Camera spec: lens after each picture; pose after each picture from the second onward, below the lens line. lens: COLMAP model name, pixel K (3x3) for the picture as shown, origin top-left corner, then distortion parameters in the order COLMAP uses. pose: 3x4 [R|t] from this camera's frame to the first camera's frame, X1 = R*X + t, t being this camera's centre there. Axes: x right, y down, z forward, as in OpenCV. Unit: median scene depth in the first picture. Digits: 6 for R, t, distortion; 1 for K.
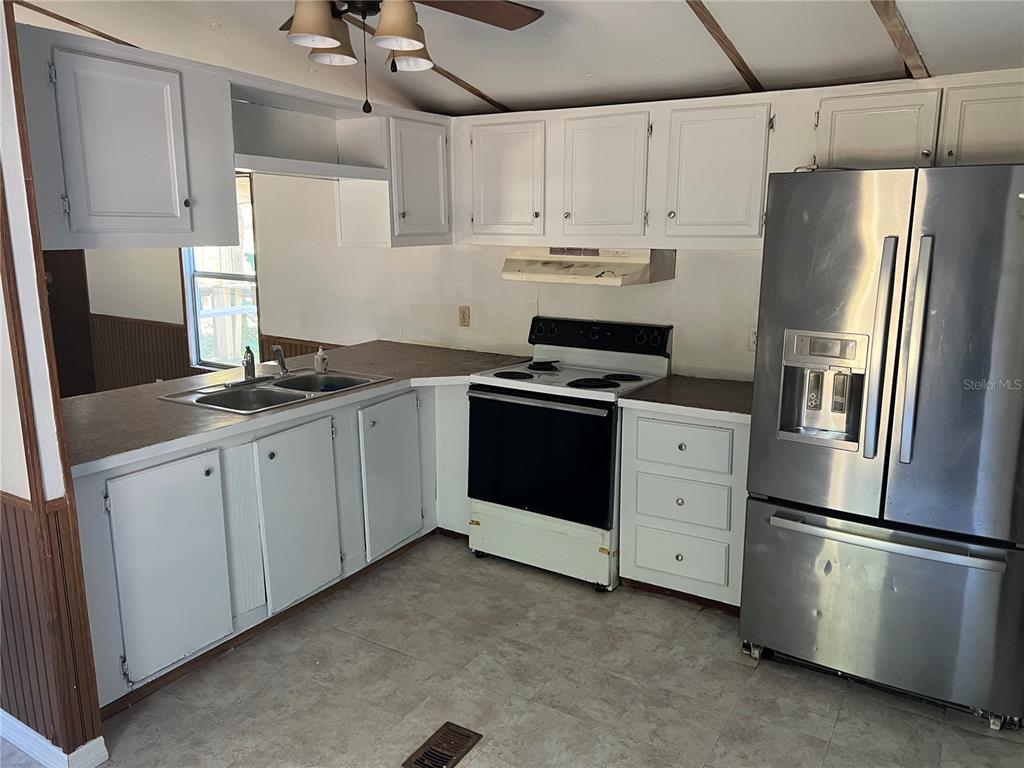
lens RADIAL K [[777.9, 0, 512.0], [0, 777.9, 383.3], [0, 0, 1]] dist [-0.000553, -0.000569]
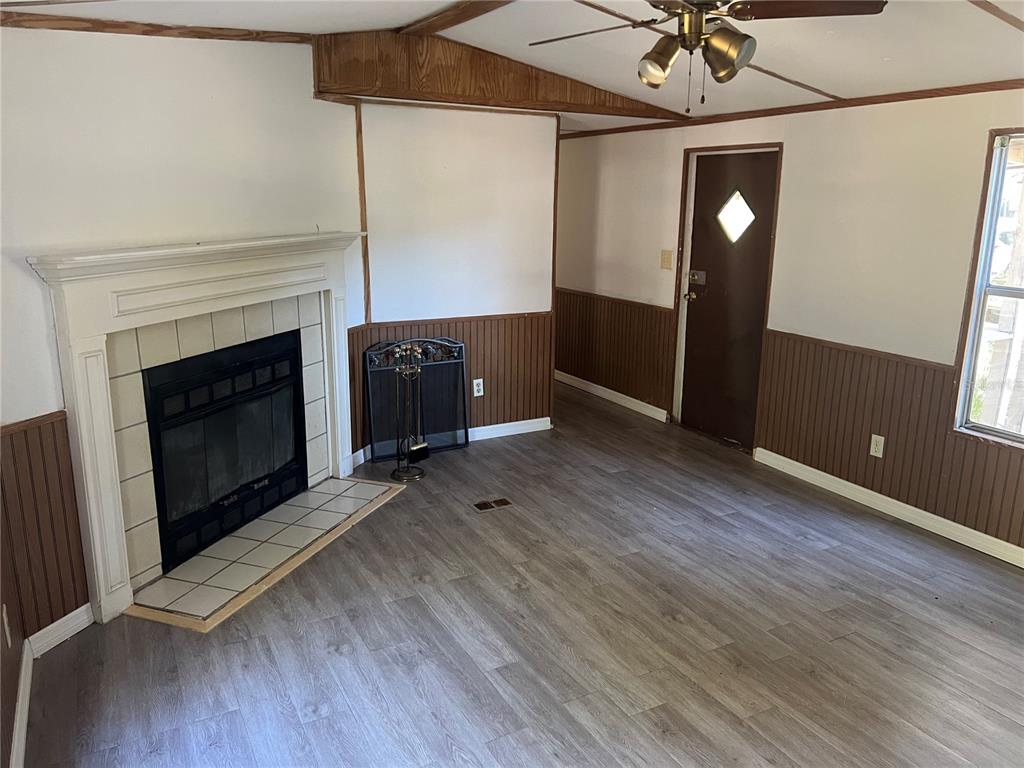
lens RADIAL K [[777.9, 0, 511.8], [0, 777.9, 383.4], [0, 0, 1]] dist [-0.000553, -0.000569]
pose [[0.869846, 0.115550, -0.479600, -0.429760], [-0.101176, 0.993302, 0.055815, -0.059506], [0.482837, -0.000026, 0.875710, 0.247820]]
